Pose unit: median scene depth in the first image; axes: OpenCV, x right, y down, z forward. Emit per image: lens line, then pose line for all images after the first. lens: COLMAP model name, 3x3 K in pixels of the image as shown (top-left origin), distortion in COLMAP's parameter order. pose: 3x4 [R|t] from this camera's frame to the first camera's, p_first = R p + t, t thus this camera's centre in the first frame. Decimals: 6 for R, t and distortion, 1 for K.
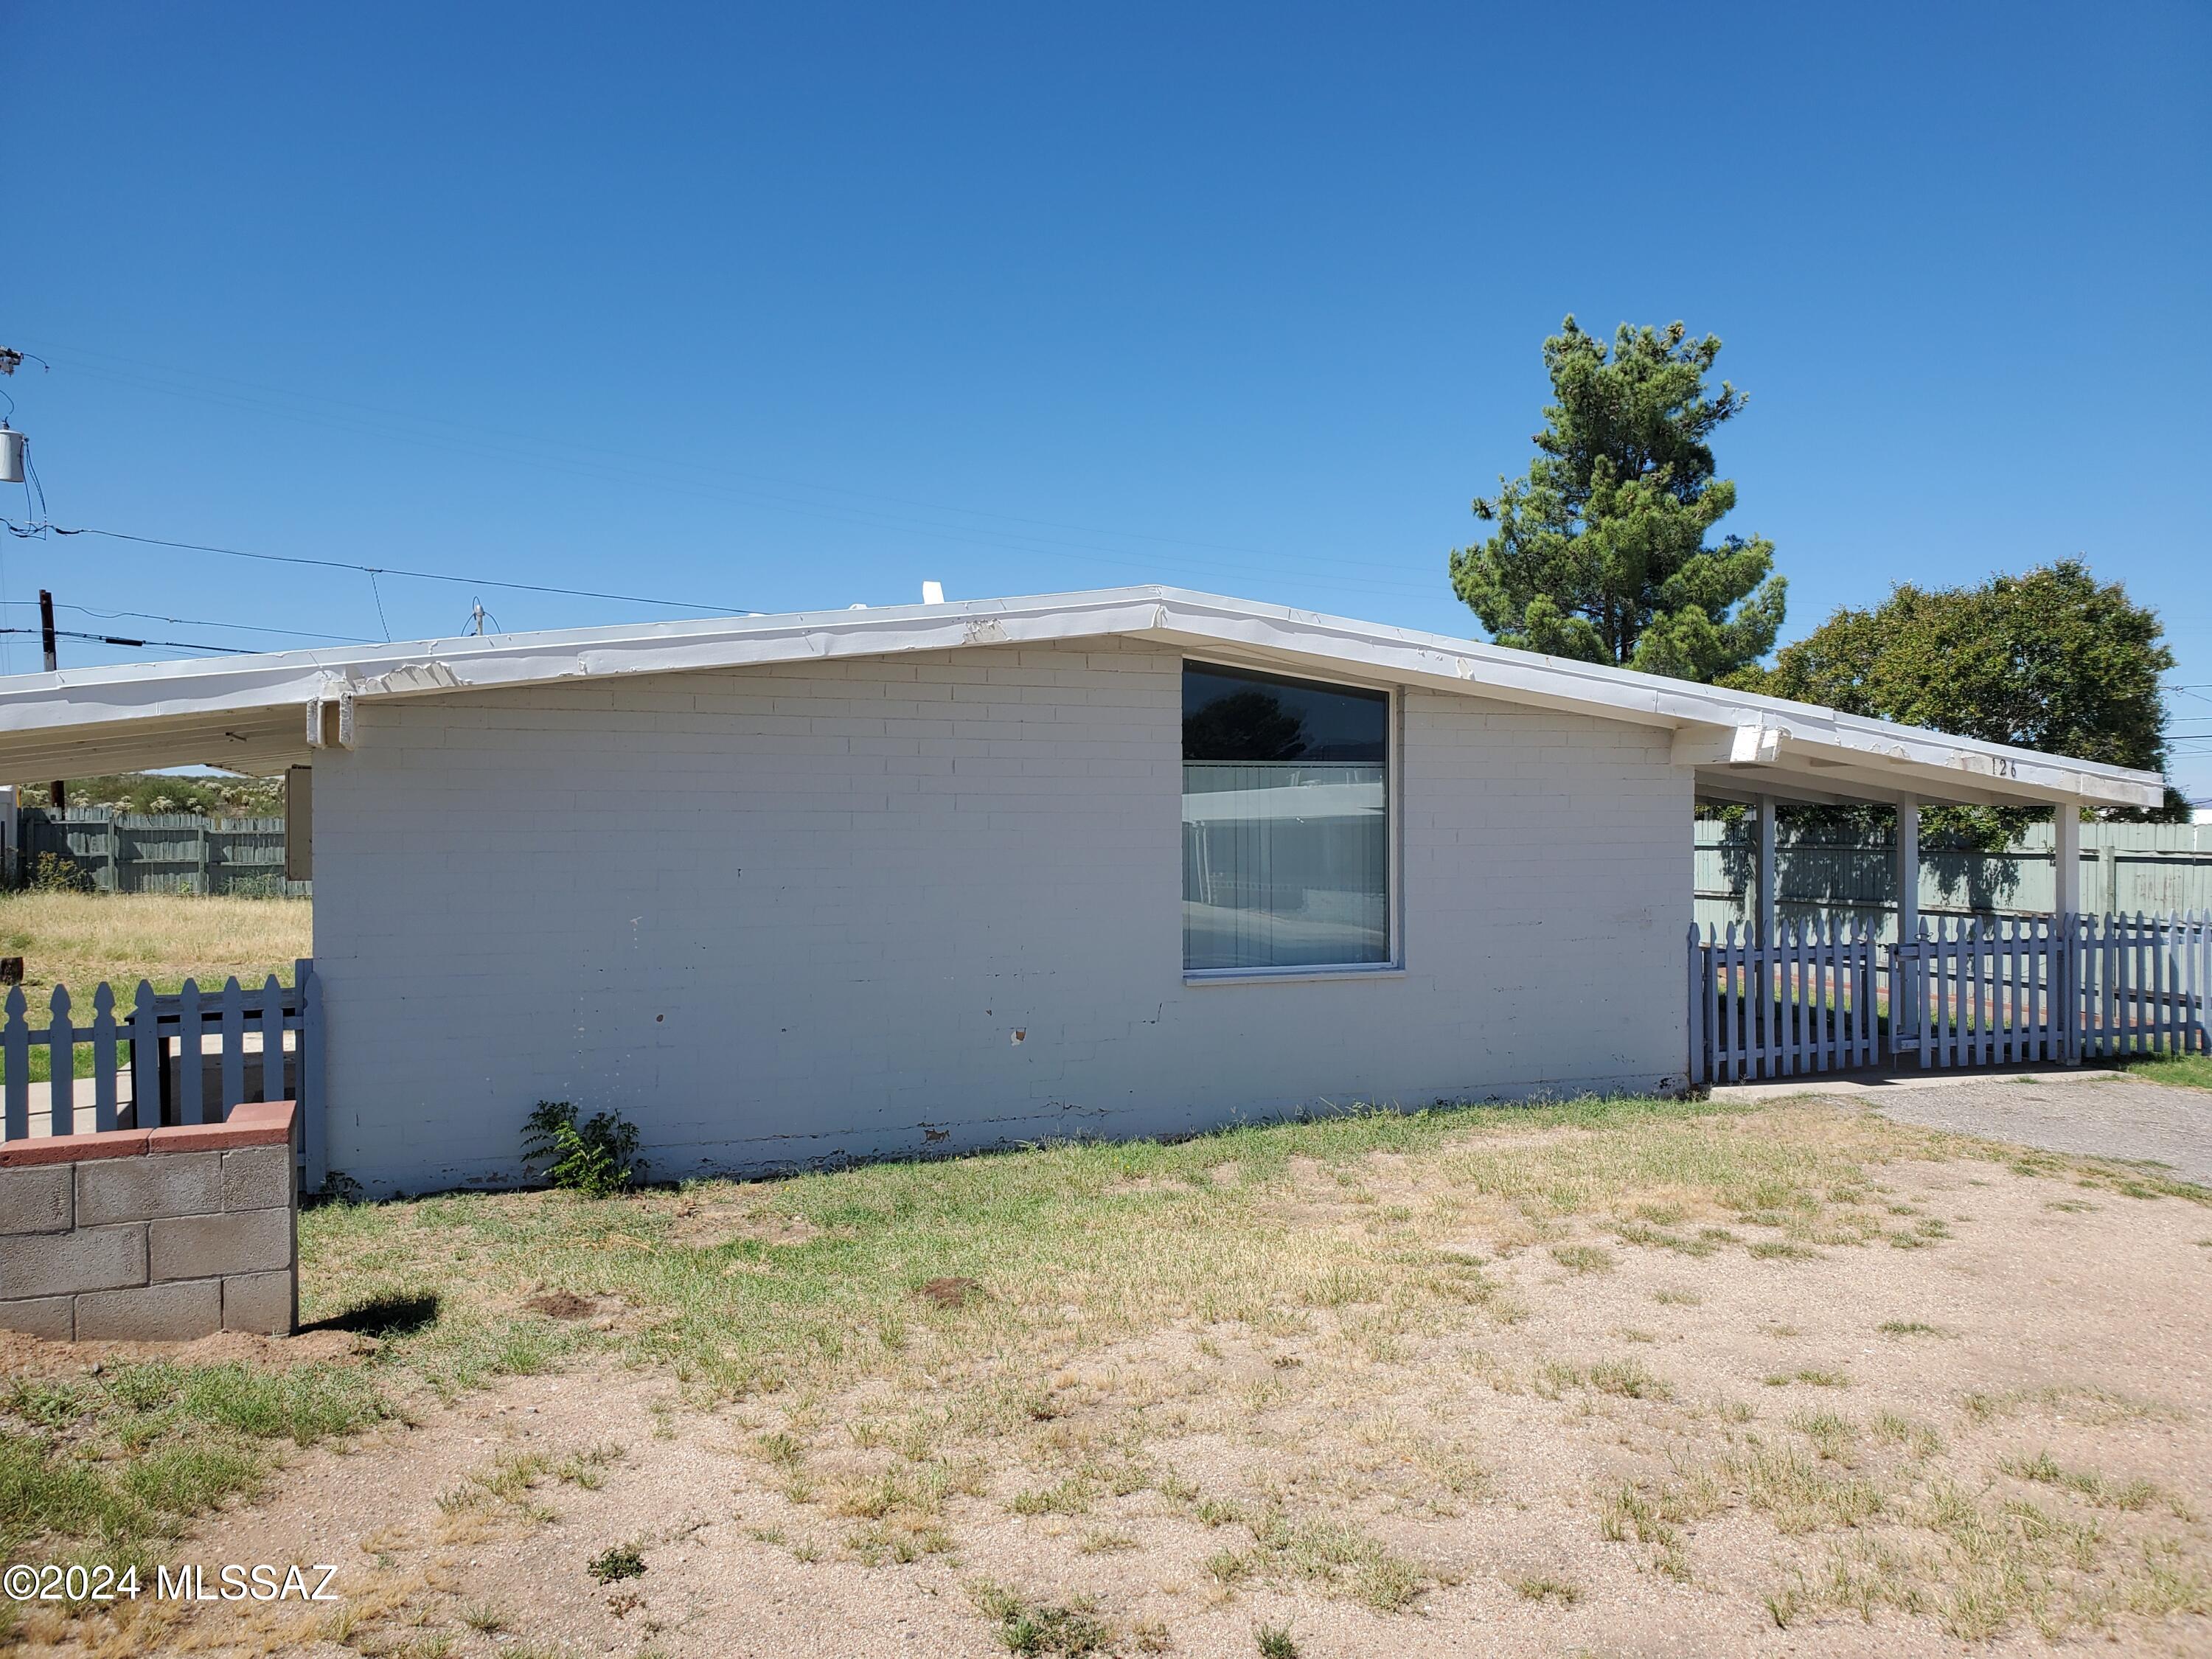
lens RADIAL K [[1741.3, 0, 1075.2], [0, 1741.3, 796.3], [0, 0, 1]] dist [0.002858, 0.010299]
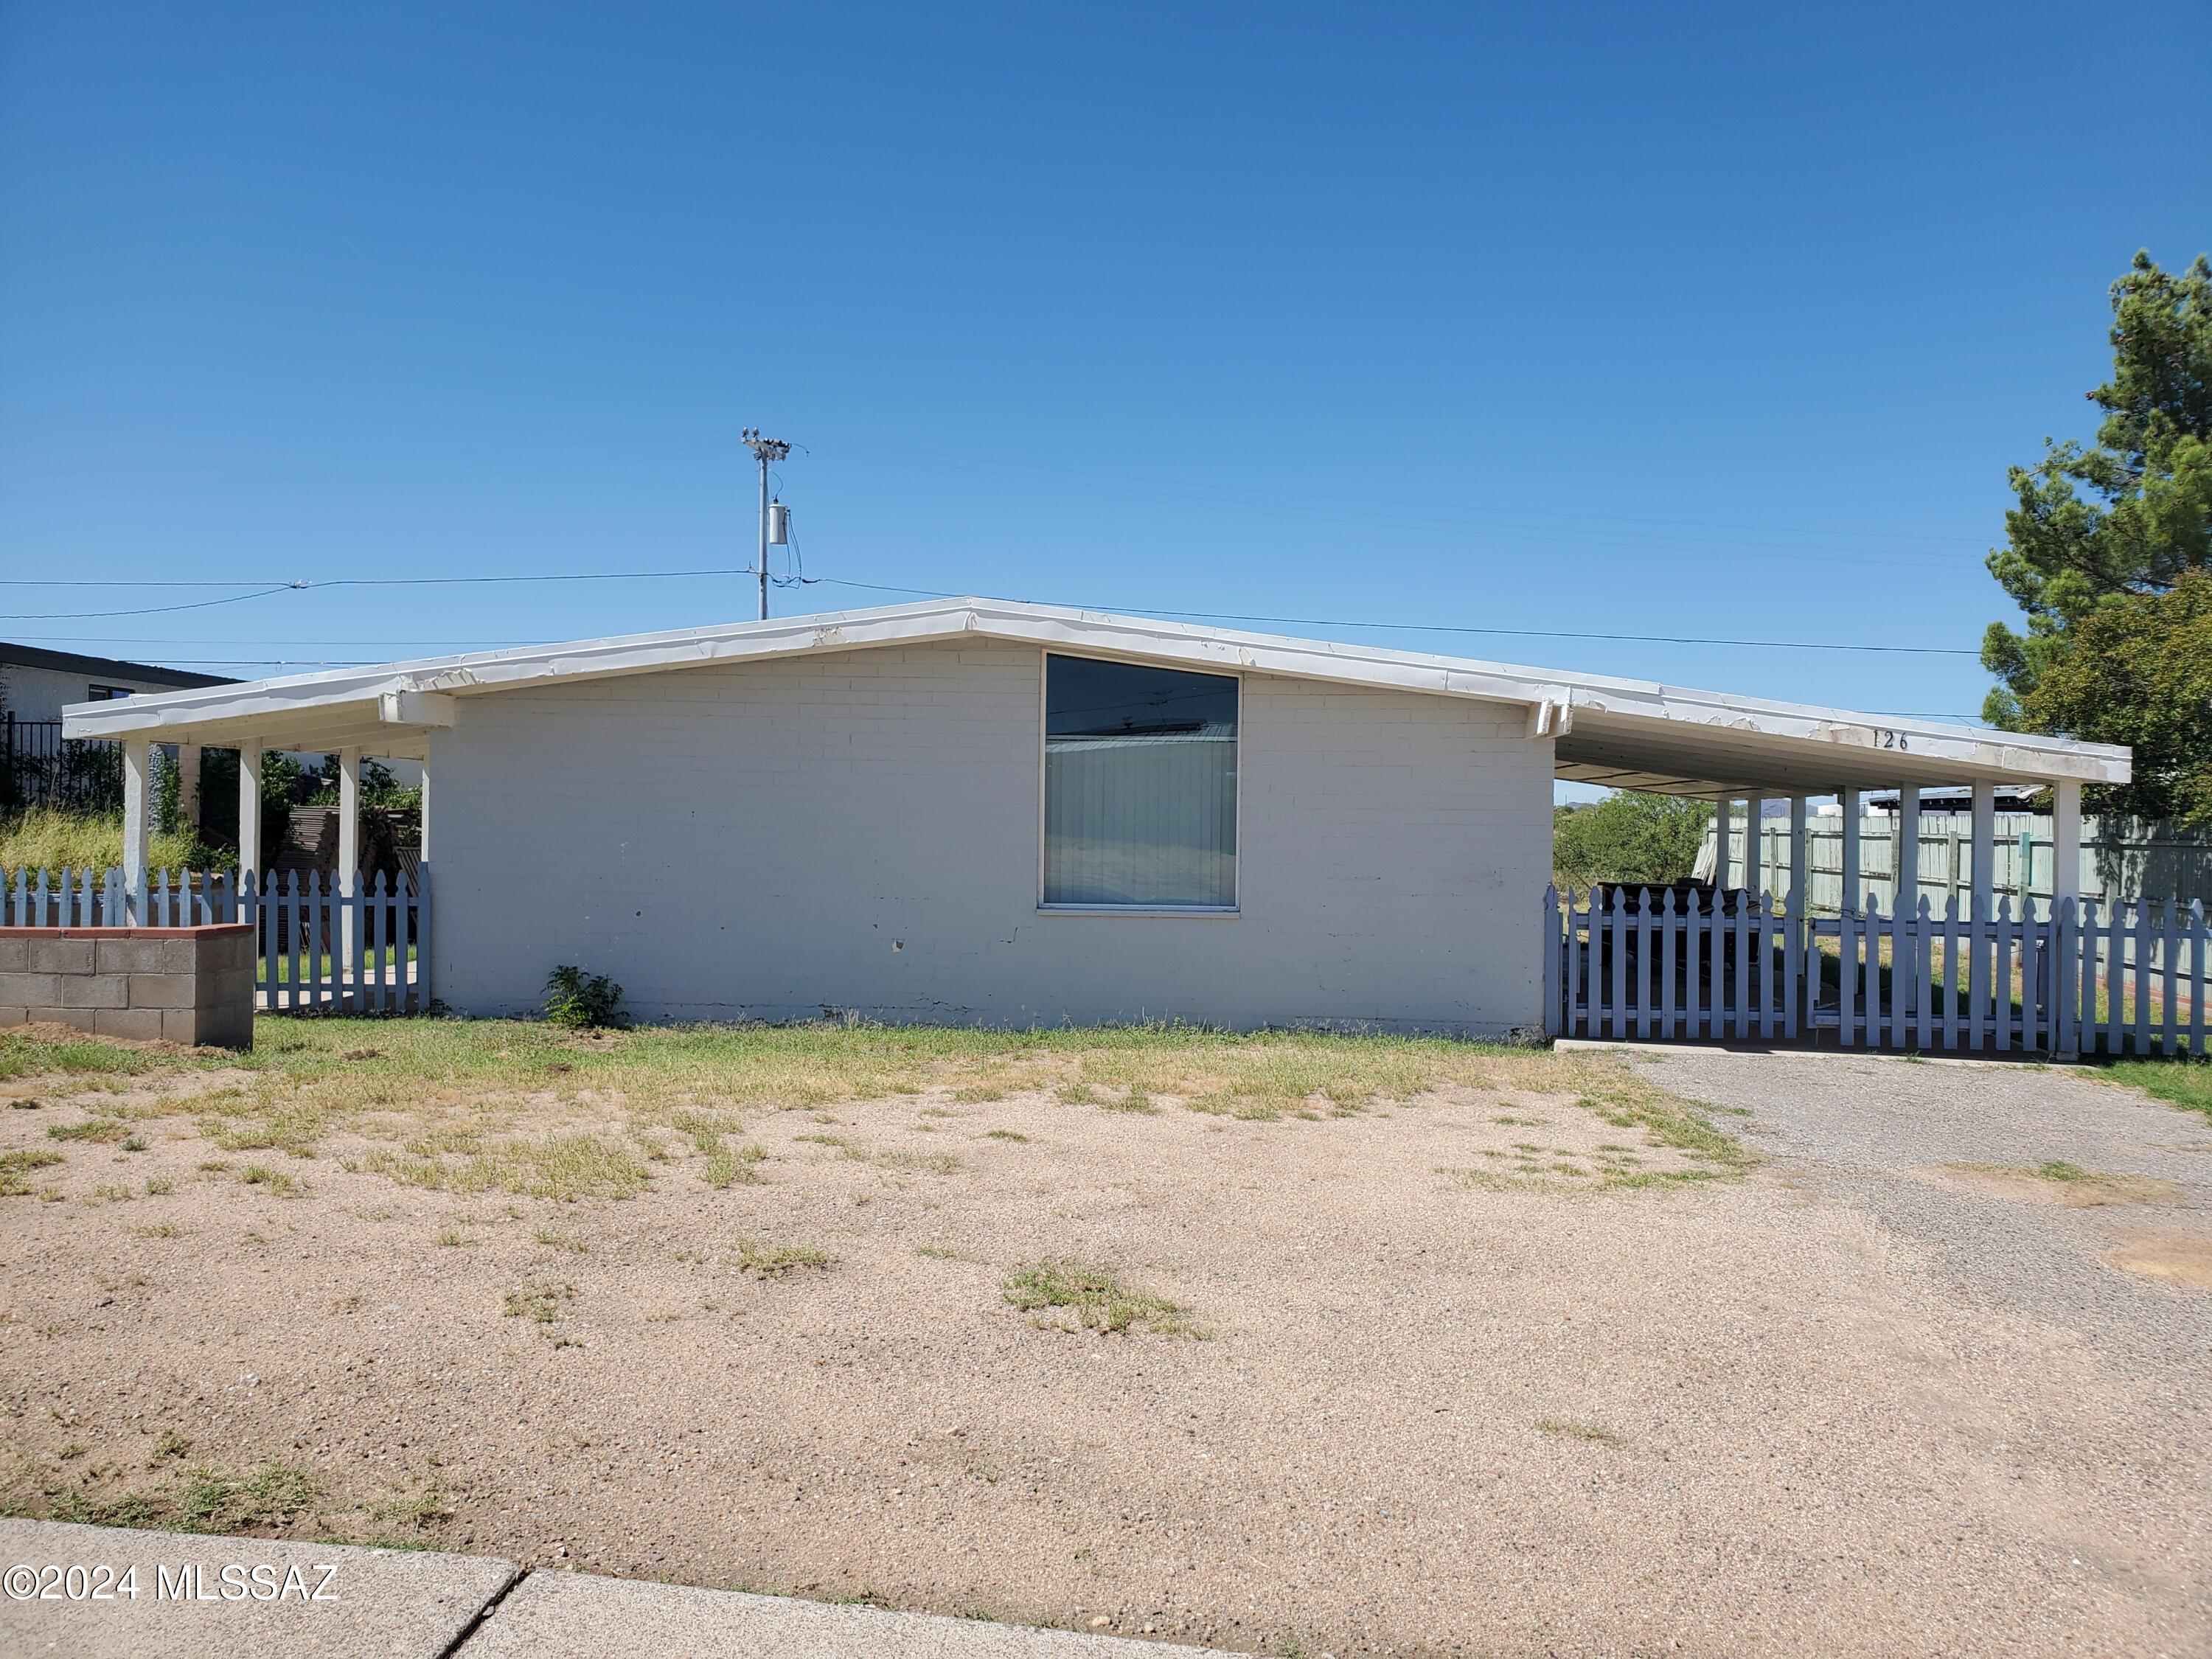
lens RADIAL K [[1741.3, 0, 1075.2], [0, 1741.3, 796.3], [0, 0, 1]] dist [0.002858, 0.010299]
pose [[0.887670, 0.009399, -0.460385, 0.714944], [-0.011922, 0.999926, -0.002572, 0.028921], [0.460327, 0.007772, 0.887716, -0.104629]]
